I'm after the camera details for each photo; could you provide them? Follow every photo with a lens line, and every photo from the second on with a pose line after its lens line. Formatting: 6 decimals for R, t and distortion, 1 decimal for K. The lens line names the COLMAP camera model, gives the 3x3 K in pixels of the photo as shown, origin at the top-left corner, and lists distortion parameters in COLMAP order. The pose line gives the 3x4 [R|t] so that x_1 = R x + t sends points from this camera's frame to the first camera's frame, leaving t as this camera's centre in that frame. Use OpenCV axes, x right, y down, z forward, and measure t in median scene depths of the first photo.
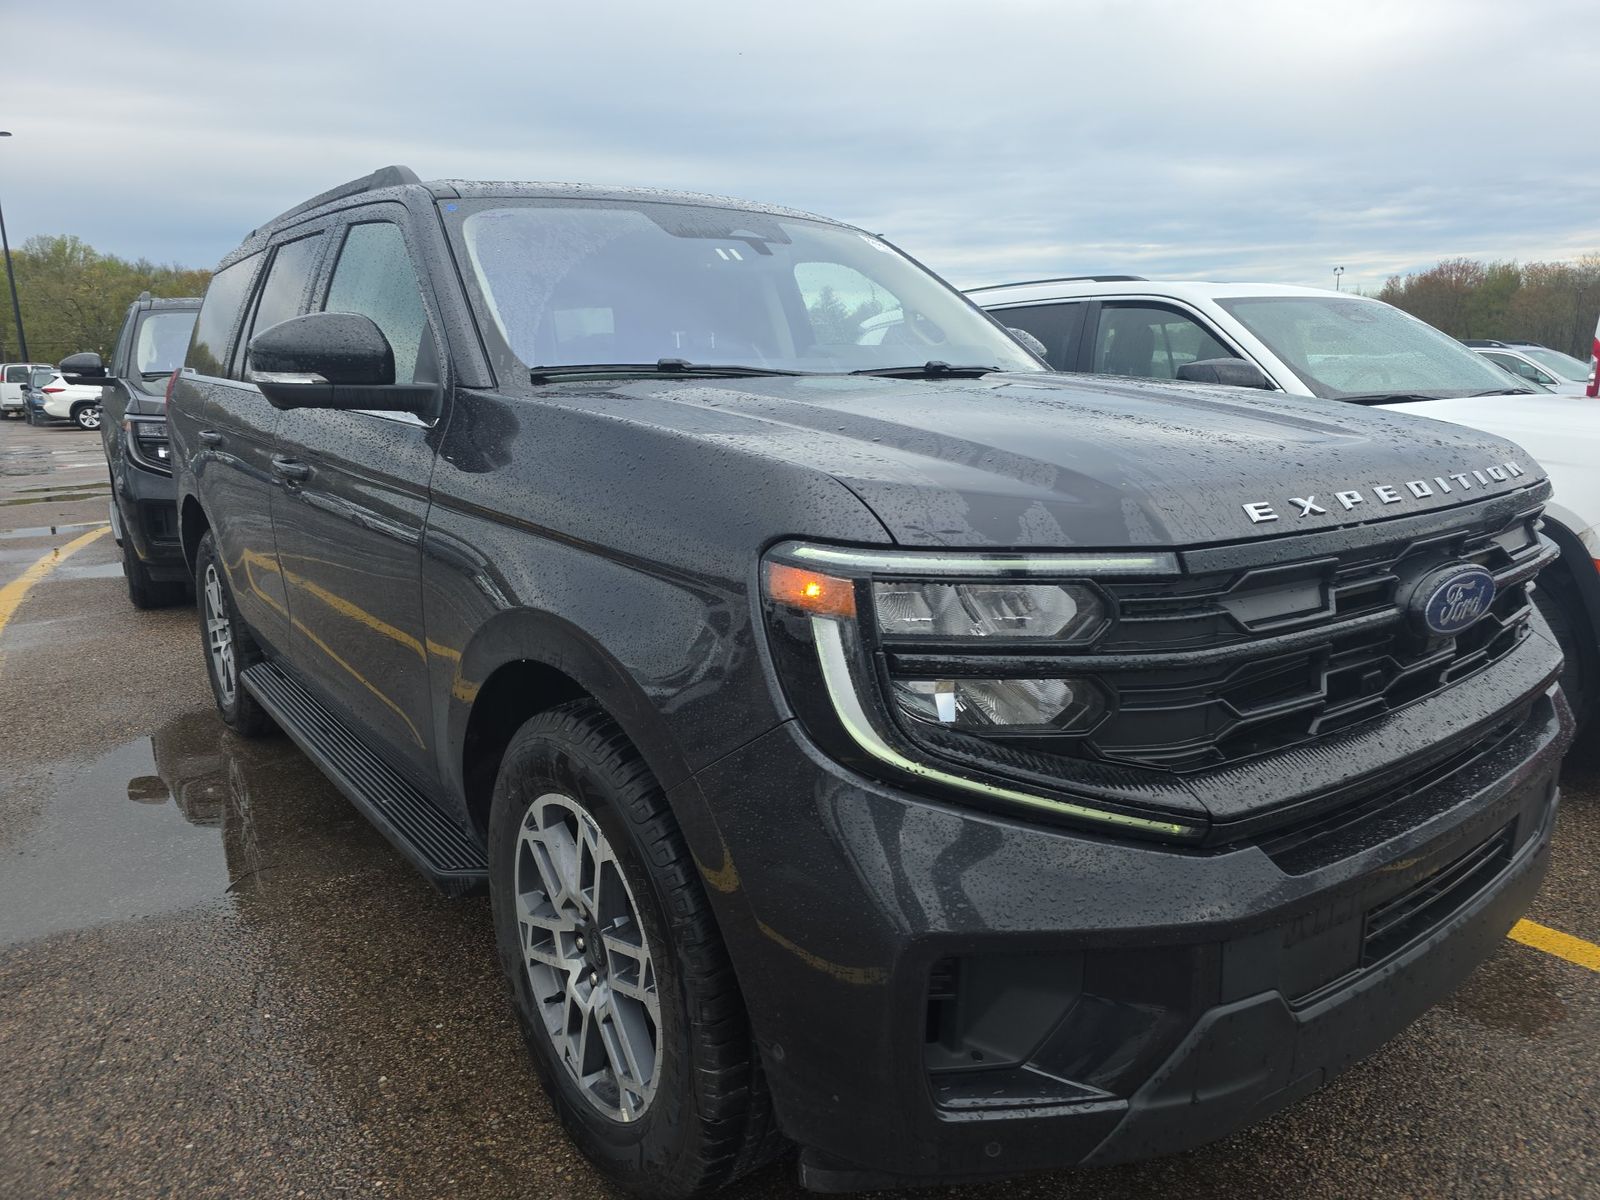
lens RADIAL K [[1080.1, 0, 800.0], [0, 1080.1, 600.0], [0, 0, 1]] dist [0.030897, 0.000681]
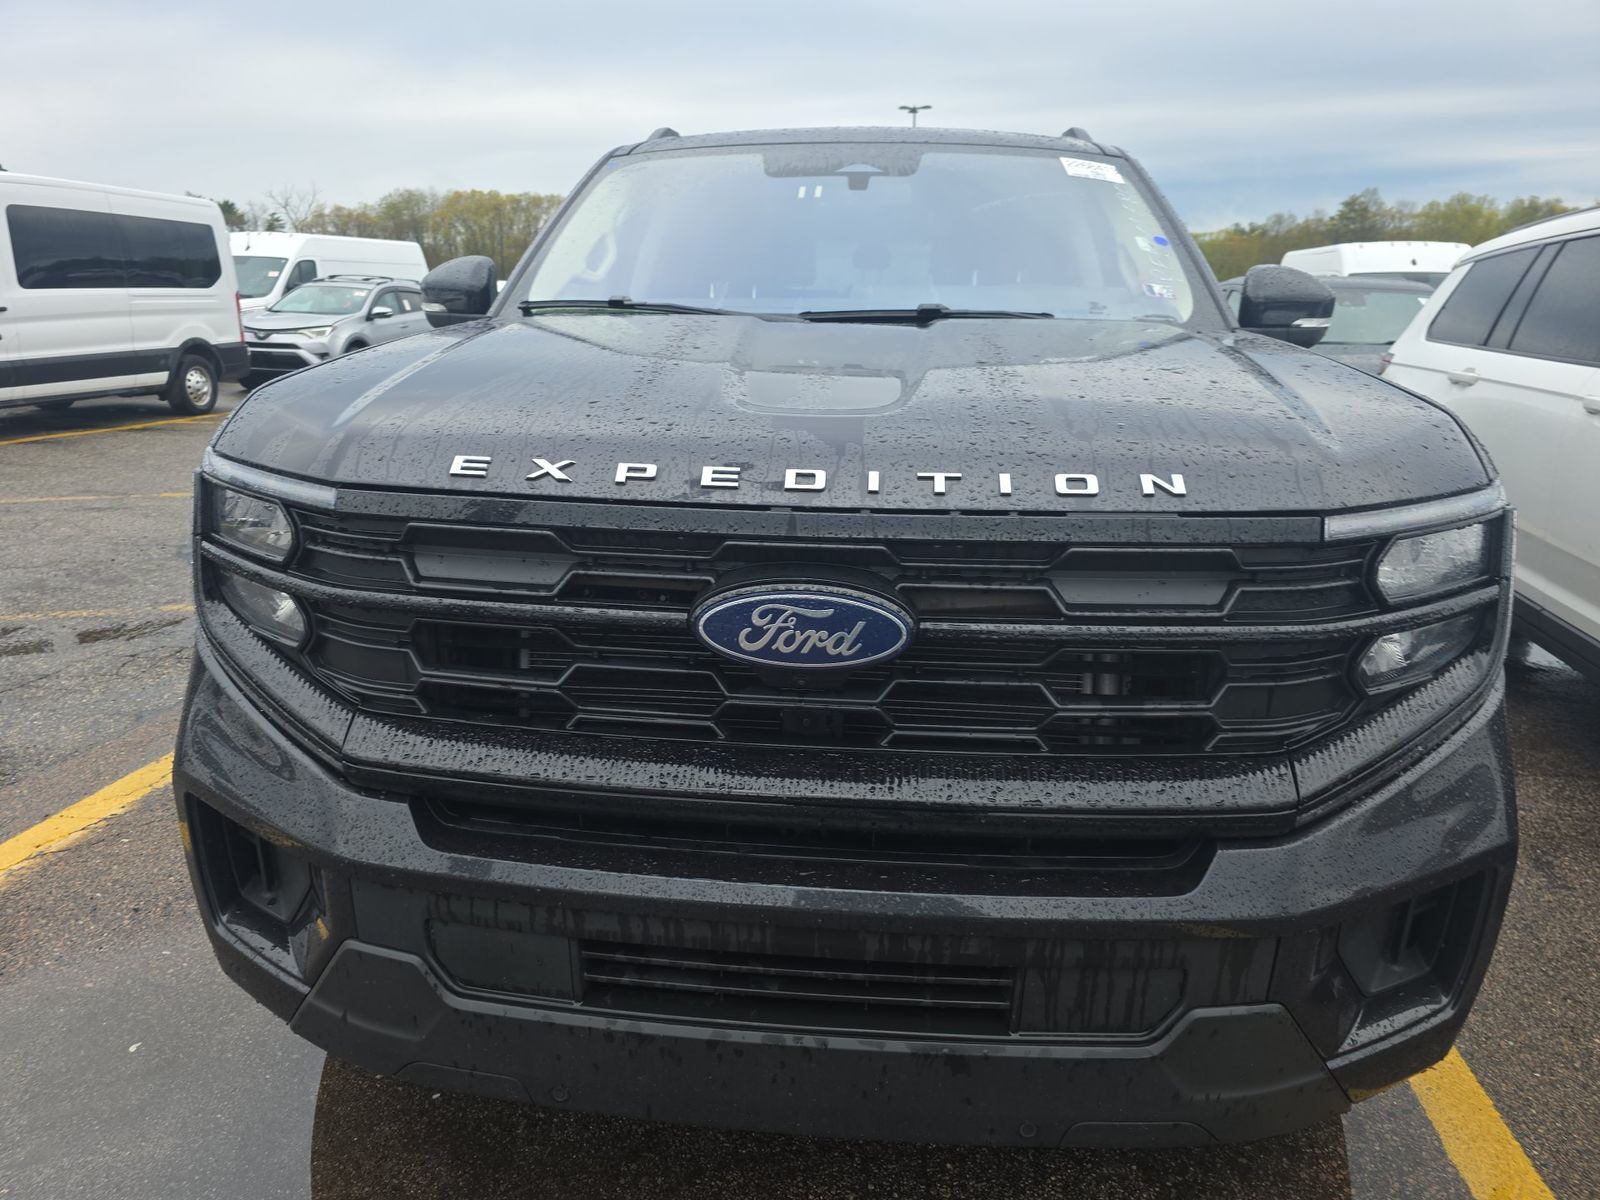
lens RADIAL K [[1083.7, 0, 800.0], [0, 1083.7, 600.0], [0, 0, 1]] dist [0.026972, -0.000818]
pose [[0.718900, 0.200078, -0.665696, 1.139746], [-0.167566, 0.979319, 0.113380, -0.108953], [0.674614, 0.030039, 0.737559, 0.454391]]
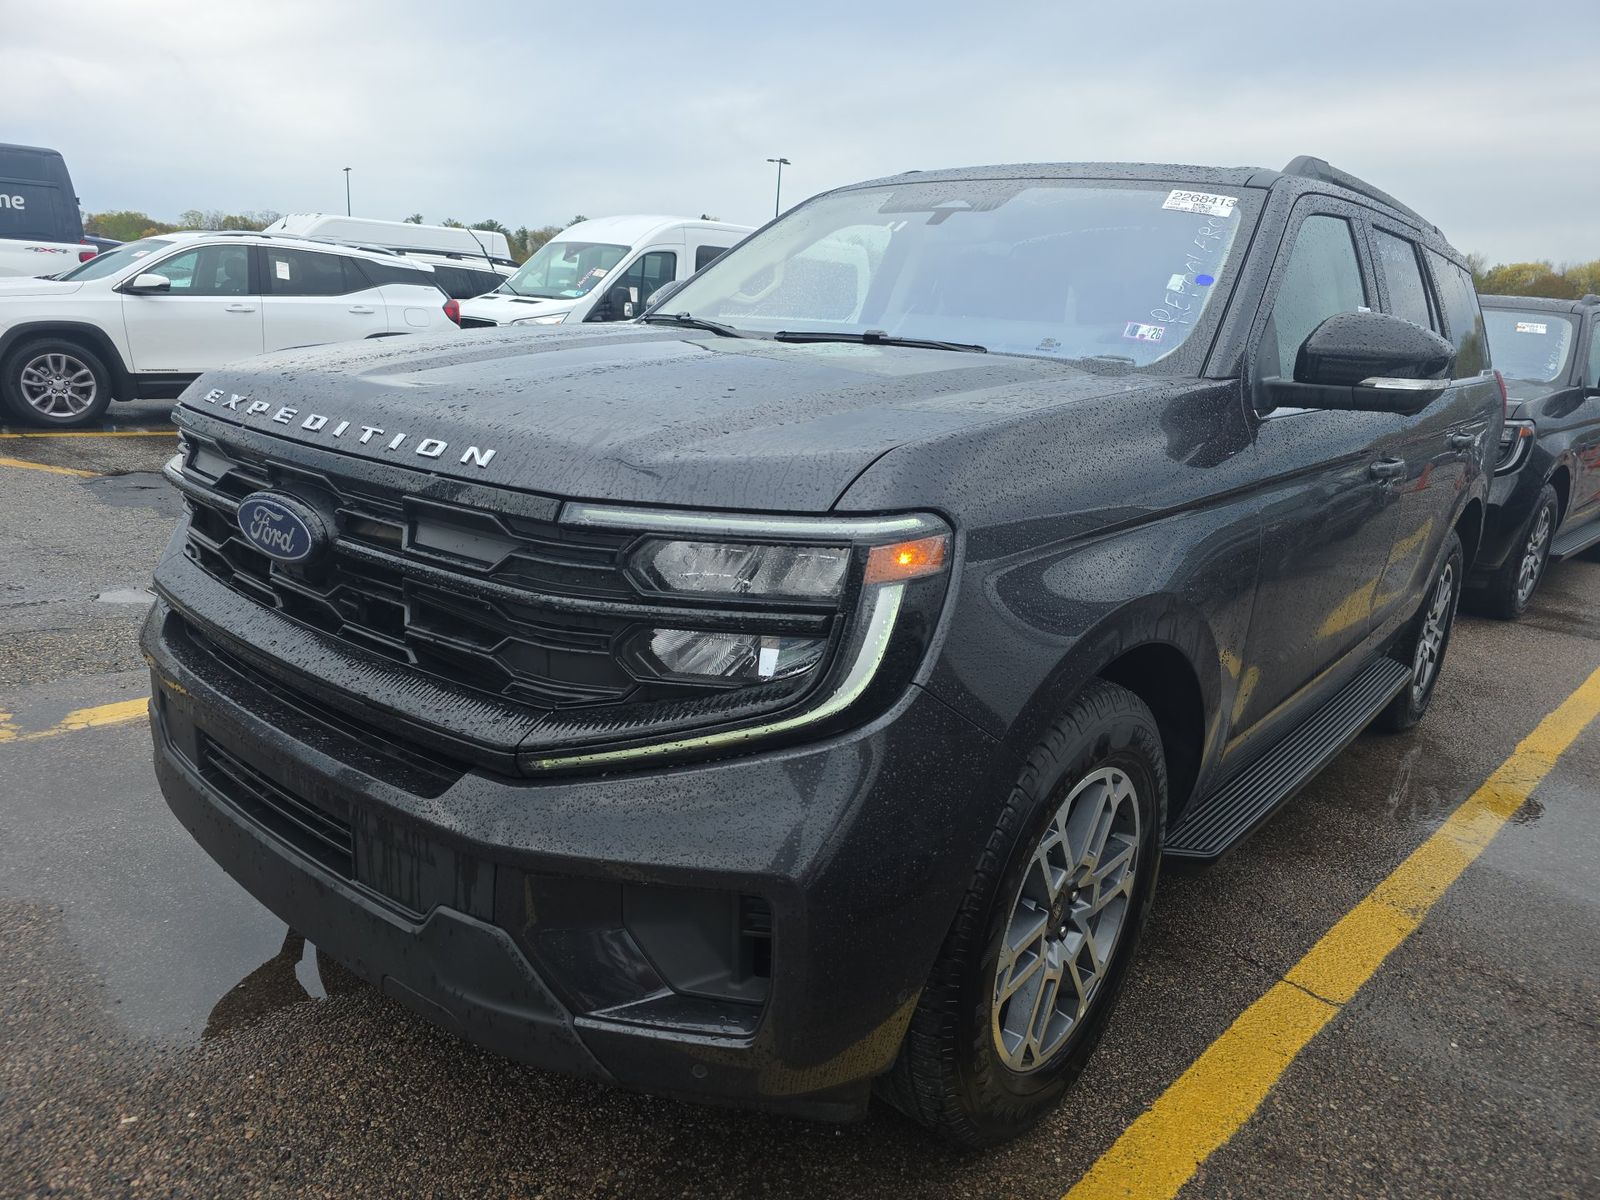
lens RADIAL K [[1101.3, 0, 800.0], [0, 1101.3, 600.0], [0, 0, 1]] dist [0.025689, 0.000186]
pose [[0.186500, 0.263096, -0.946572, 1.776168], [-0.278699, 0.938064, 0.205820, -0.303353], [0.942096, 0.225423, 0.248274, 1.265882]]
